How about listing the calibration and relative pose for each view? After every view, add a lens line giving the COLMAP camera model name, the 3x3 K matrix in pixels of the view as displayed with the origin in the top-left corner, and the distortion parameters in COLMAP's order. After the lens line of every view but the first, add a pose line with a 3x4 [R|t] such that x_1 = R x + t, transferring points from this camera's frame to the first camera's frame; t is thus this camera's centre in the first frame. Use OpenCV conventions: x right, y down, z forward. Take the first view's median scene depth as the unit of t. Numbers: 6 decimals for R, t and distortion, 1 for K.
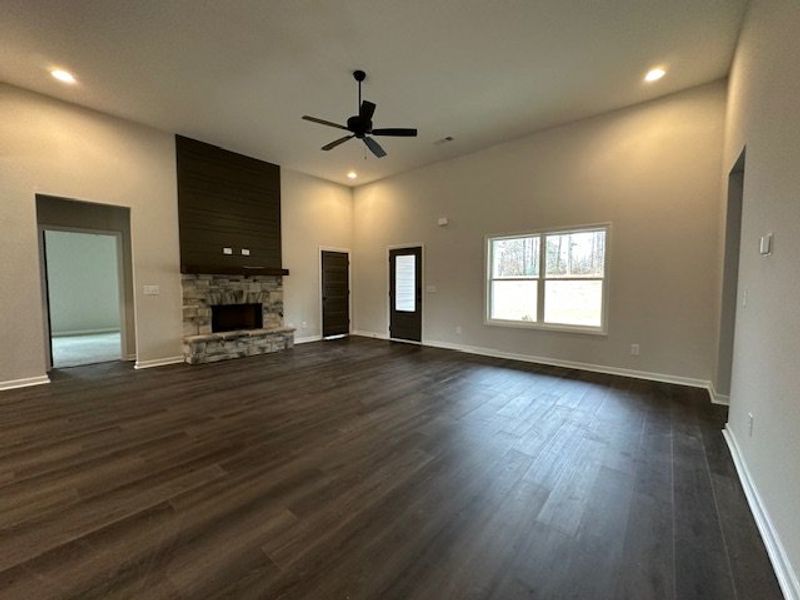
lens RADIAL K [[317.3, 0, 400.0], [0, 317.3, 300.0], [0, 0, 1]] dist [-0.000660, -0.000019]
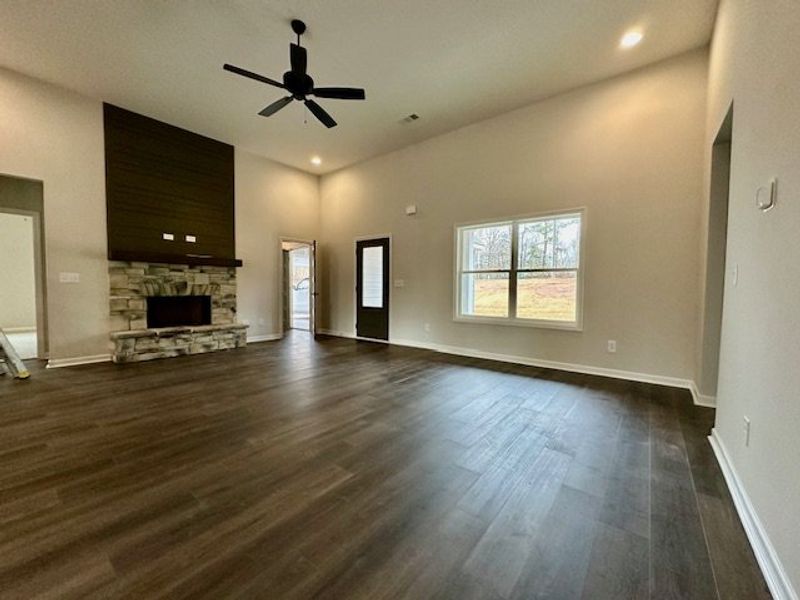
lens RADIAL K [[317.3, 0, 400.0], [0, 317.3, 300.0], [0, 0, 1]] dist [-0.000660, -0.000019]
pose [[0.999347, 0.007314, 0.035384, 0.105505], [-0.006851, 0.999889, -0.013195, 0.040800], [-0.035477, 0.012944, 0.999287, 0.116358]]
